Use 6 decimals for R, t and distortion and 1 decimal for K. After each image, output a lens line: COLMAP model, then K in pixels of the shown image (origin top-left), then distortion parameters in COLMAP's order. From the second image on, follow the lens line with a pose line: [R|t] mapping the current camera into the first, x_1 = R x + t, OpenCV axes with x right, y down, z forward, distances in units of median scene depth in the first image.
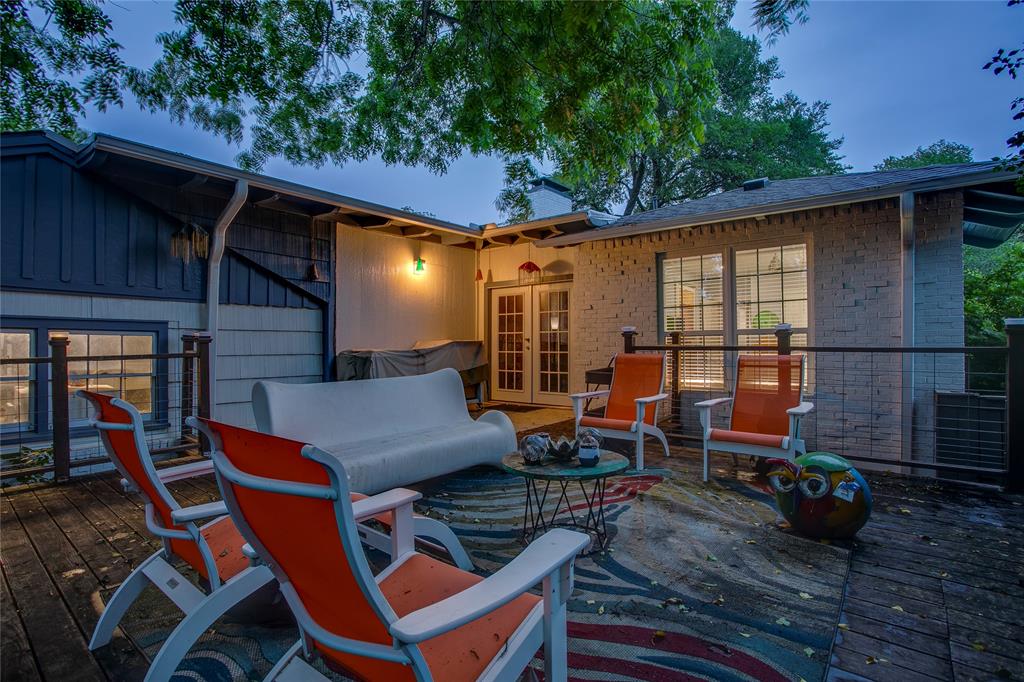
lens RADIAL K [[501.4, 0, 512.0], [0, 501.4, 341.0], [0, 0, 1]] dist [-0.043695, 0.000304]
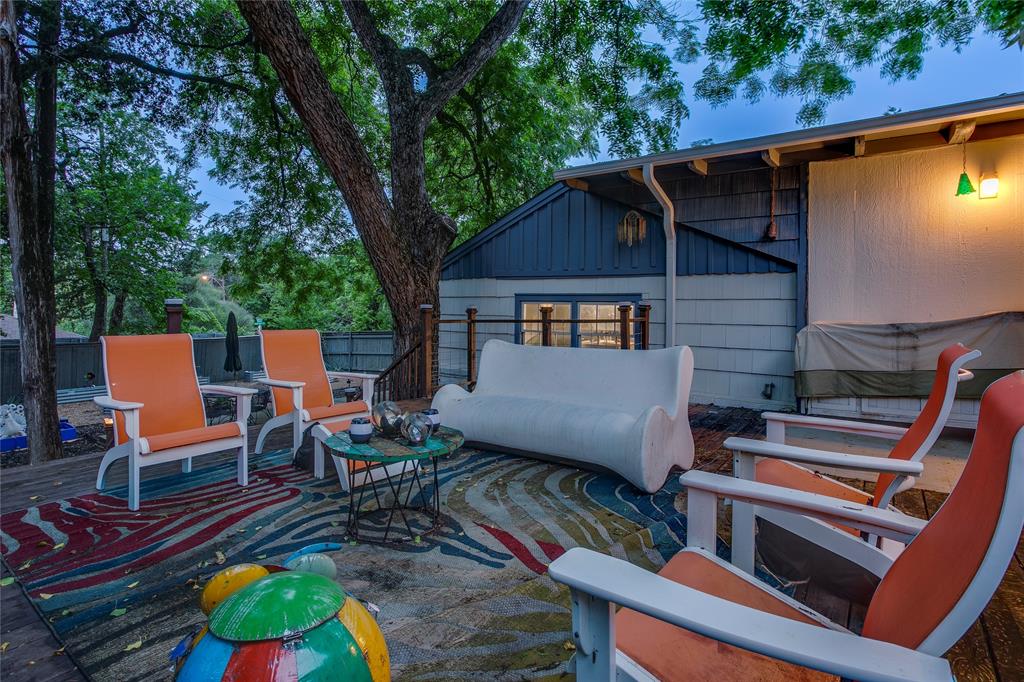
lens RADIAL K [[524.5, 0, 532.2], [0, 524.5, 308.8], [0, 0, 1]] dist [-0.023563, 0.001144]
pose [[0.052116, 0.002059, -0.998639, 0.665403], [-0.003134, 0.999993, 0.001898, -0.003465], [0.998636, 0.003030, 0.052122, 0.733177]]
